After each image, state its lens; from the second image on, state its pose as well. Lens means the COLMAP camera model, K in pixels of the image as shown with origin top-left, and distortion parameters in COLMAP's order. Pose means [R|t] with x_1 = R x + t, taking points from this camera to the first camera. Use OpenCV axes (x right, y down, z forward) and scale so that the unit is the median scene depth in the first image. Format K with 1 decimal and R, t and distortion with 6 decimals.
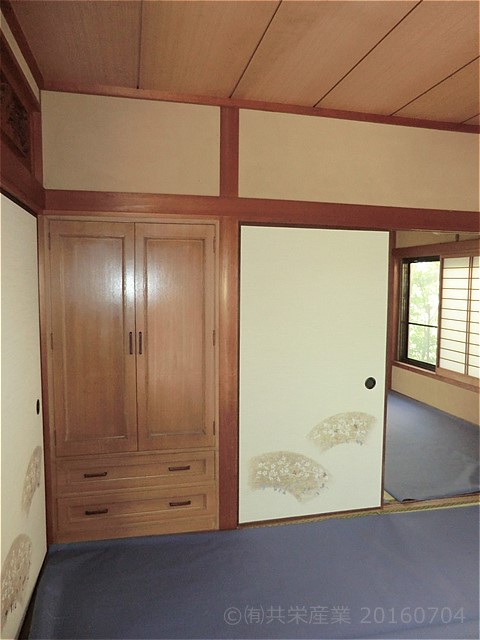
lens RADIAL K [[461.4, 0, 238.5], [0, 461.4, 319.4], [0, 0, 1]] dist [-0.040977, 0.018211]
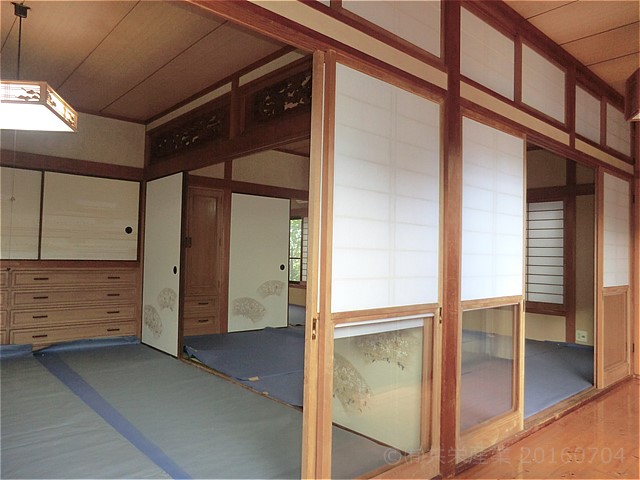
lens RADIAL K [[461.4, 0, 324.0], [0, 461.4, 237.9], [0, 0, 1]] dist [-0.040977, 0.018211]
pose [[0.876179, 0.026286, 0.481268, -0.621278], [0.025367, 0.994613, -0.100506, 0.232899], [-0.481317, 0.100270, 0.870793, -1.061614]]
